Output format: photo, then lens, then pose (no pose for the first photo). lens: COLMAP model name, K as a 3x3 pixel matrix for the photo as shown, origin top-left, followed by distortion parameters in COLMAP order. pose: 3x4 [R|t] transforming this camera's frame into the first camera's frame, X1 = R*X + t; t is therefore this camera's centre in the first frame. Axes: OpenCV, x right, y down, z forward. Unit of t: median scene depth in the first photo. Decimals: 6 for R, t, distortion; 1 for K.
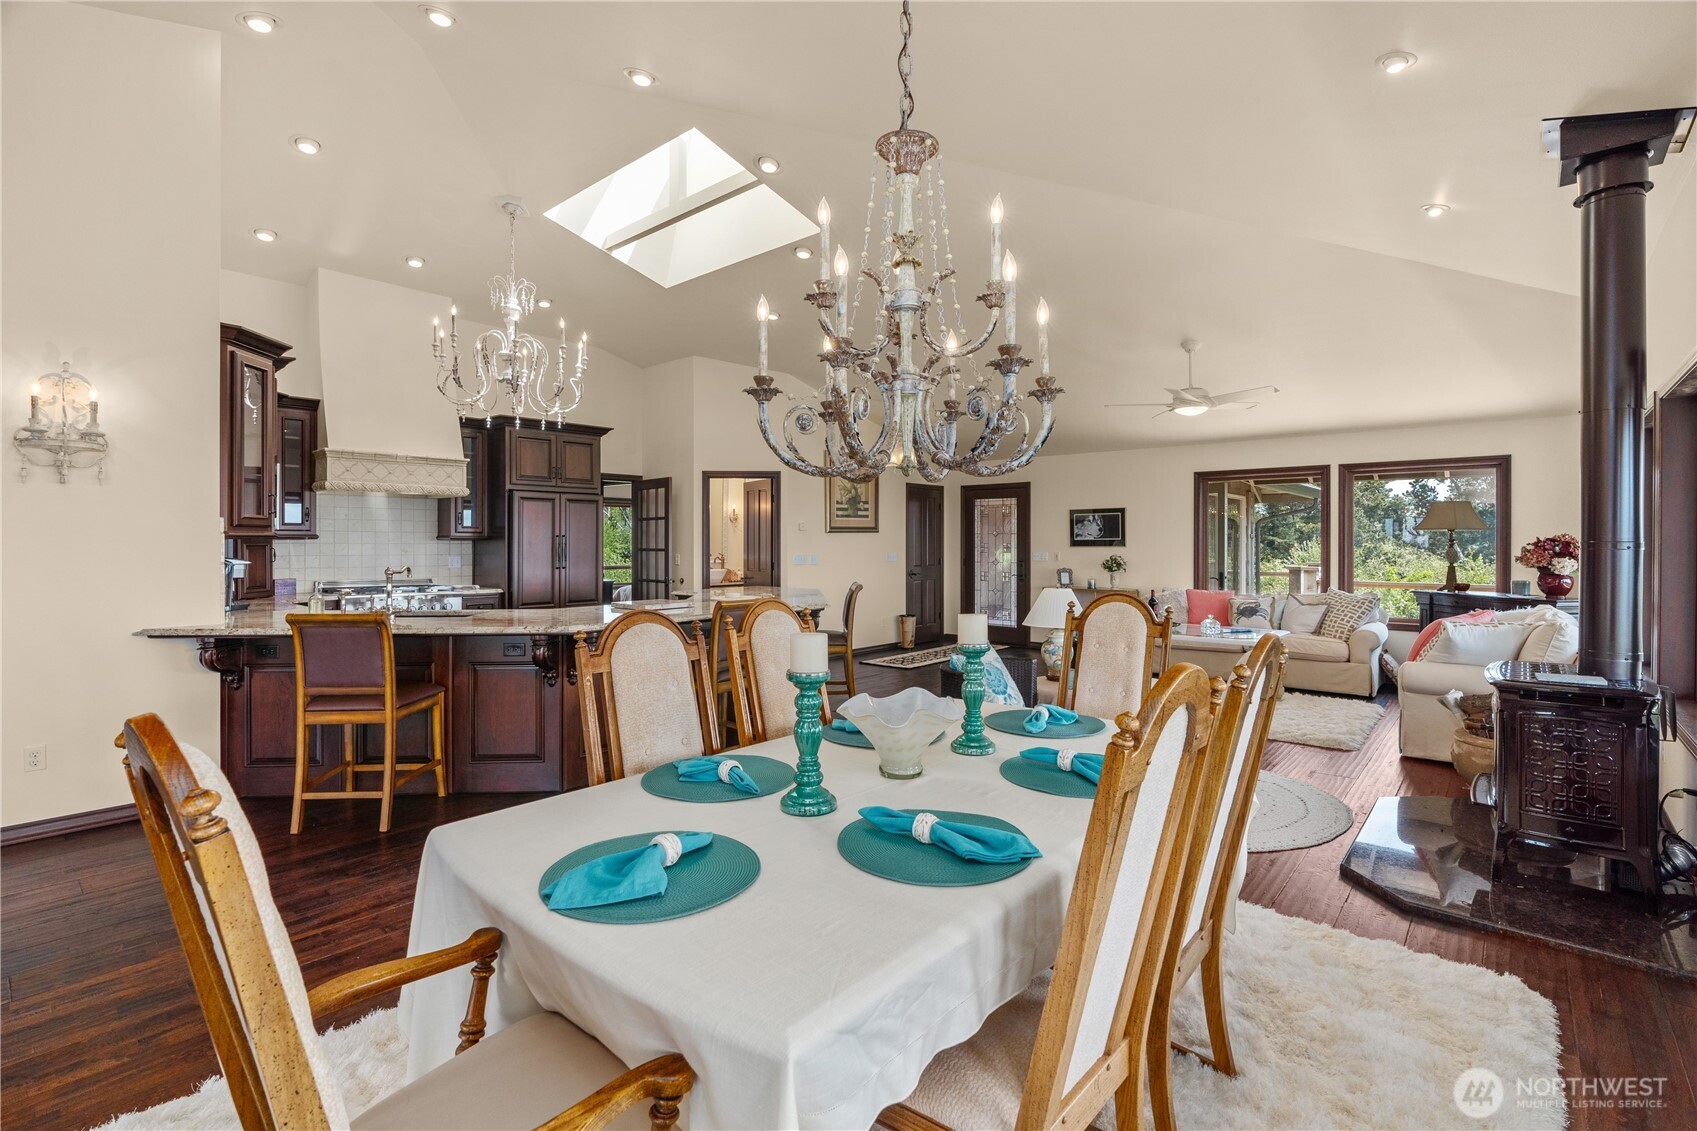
lens RADIAL K [[764.1, 0, 850.6], [0, 764.1, 540.1], [0, 0, 1]] dist [-0.004676, 0.001661]
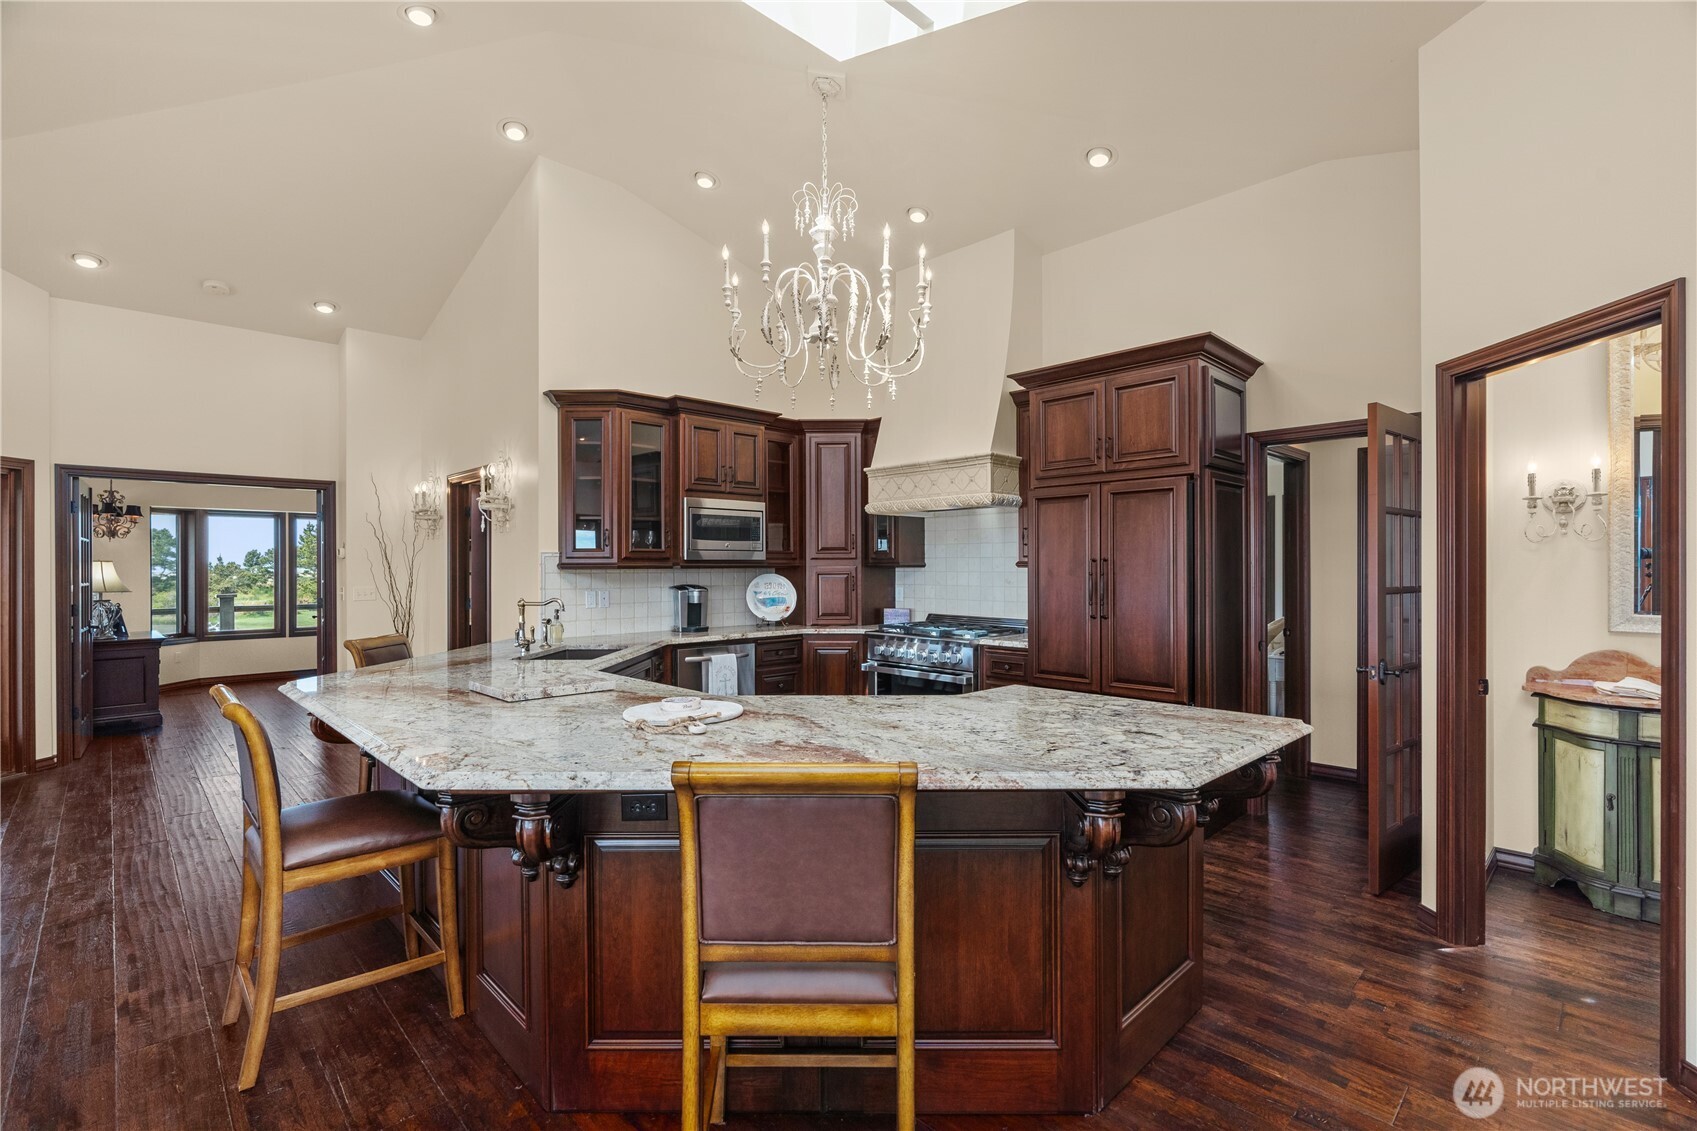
lens RADIAL K [[764.1, 0, 844.8], [0, 764.1, 566.0], [0, 0, 1]] dist [-0.004676, 0.001661]
pose [[-0.077116, -0.000902, -0.997022, 0.191357], [0.010650, 0.999942, -0.001728, -0.002125], [0.996965, -0.010752, -0.077102, 0.887544]]
